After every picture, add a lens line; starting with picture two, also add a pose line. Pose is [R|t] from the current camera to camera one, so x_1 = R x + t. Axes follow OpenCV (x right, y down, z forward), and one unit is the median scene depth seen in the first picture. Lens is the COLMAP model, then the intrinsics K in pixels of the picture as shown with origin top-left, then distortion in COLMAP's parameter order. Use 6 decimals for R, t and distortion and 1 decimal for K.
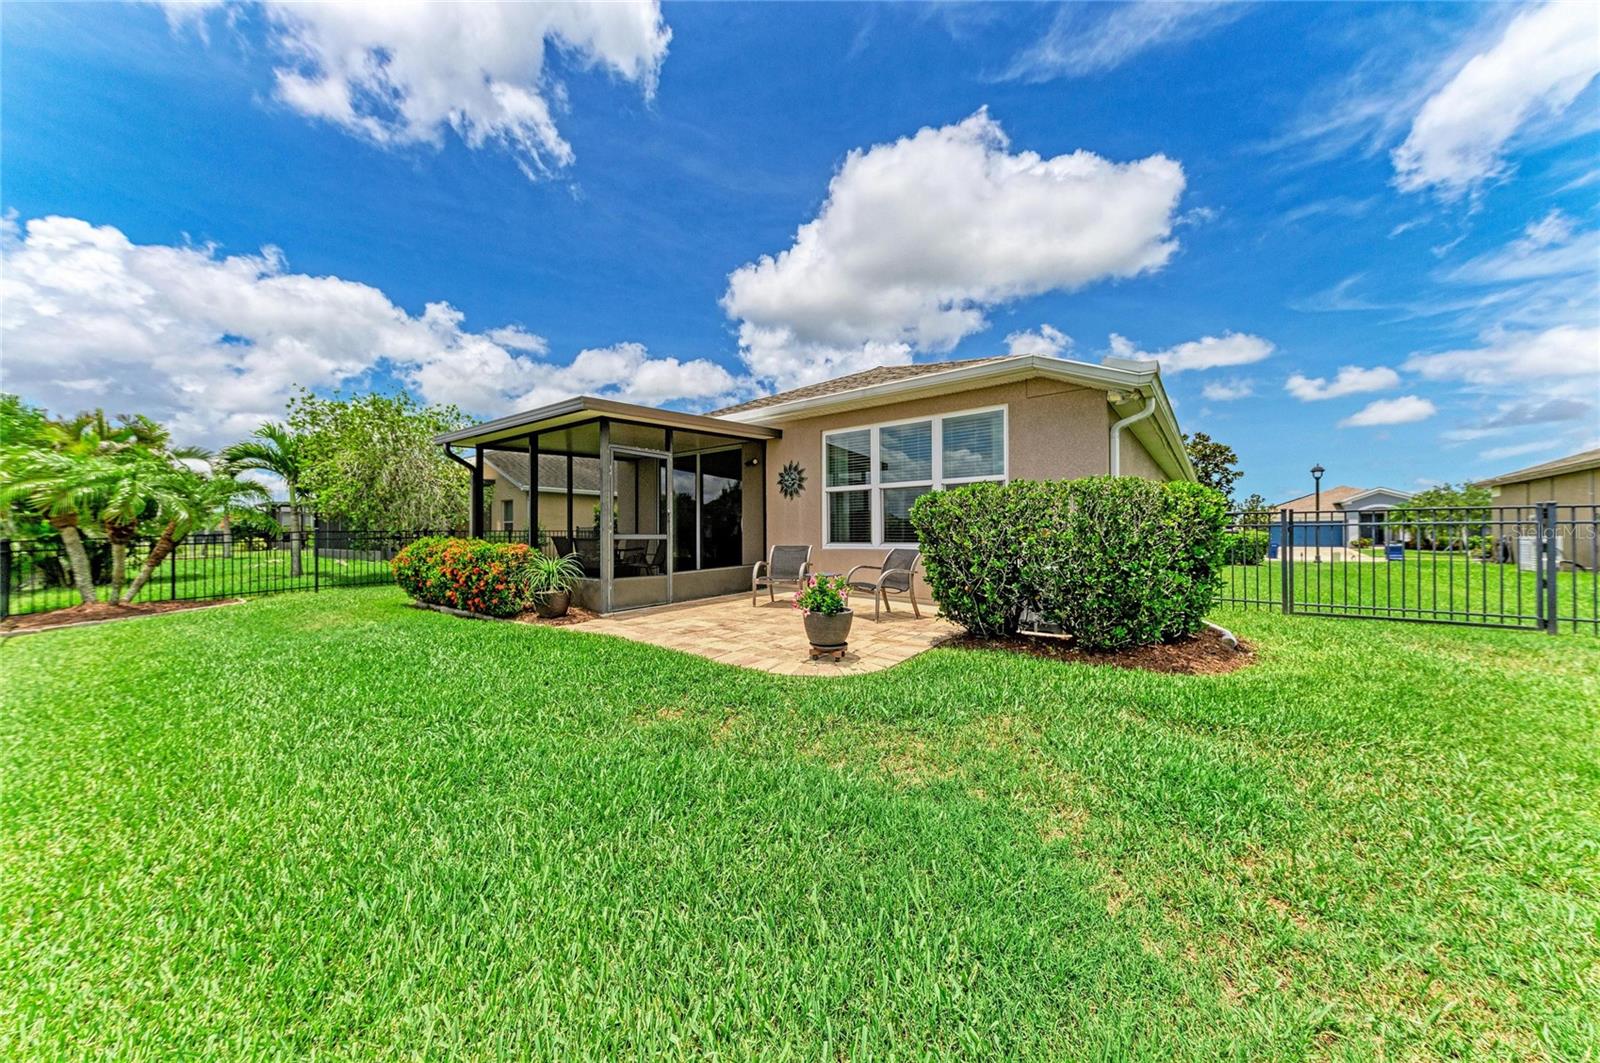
lens RADIAL K [[525.0, 0, 800.0], [0, 525.0, 531.5], [0, 0, 1]] dist [-0.000187, 0.000006]
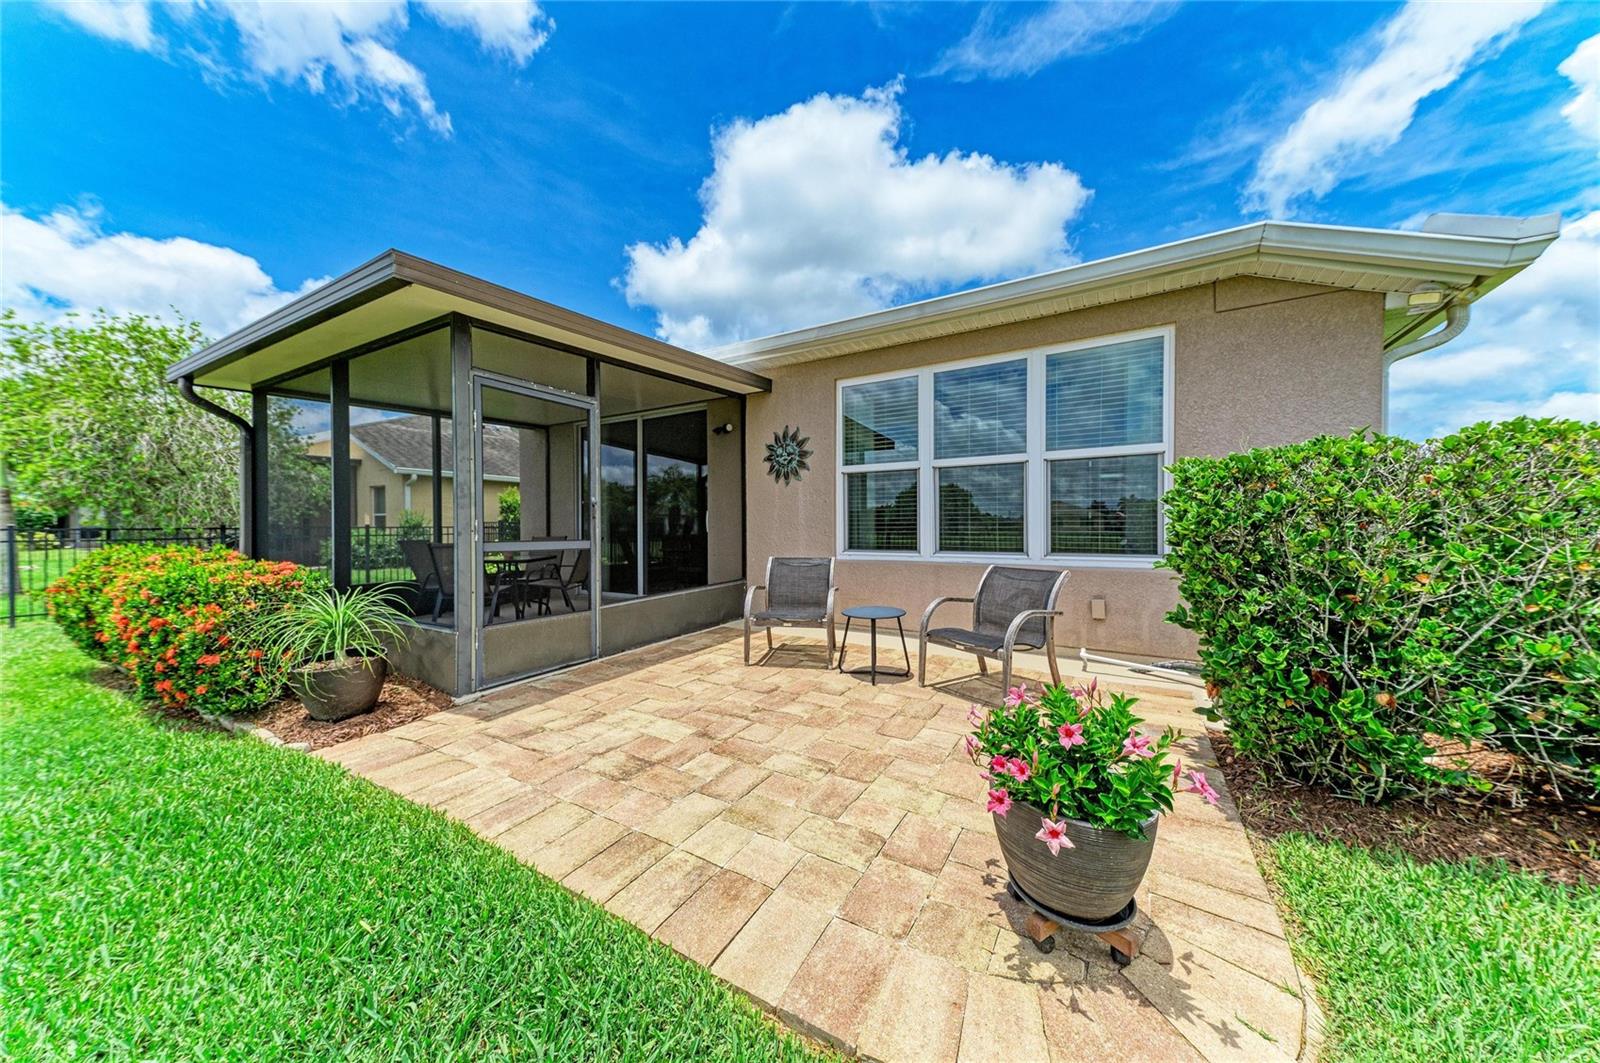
lens RADIAL K [[547.4, 0, 800.0], [0, 547.4, 531.5], [0, 0, 1]] dist [0.001982, 0.000078]
pose [[0.994030, 0.001135, 0.109100, -0.076939], [-0.002261, 0.999945, 0.010198, -0.009178], [-0.109082, -0.010384, 0.993978, 0.321283]]
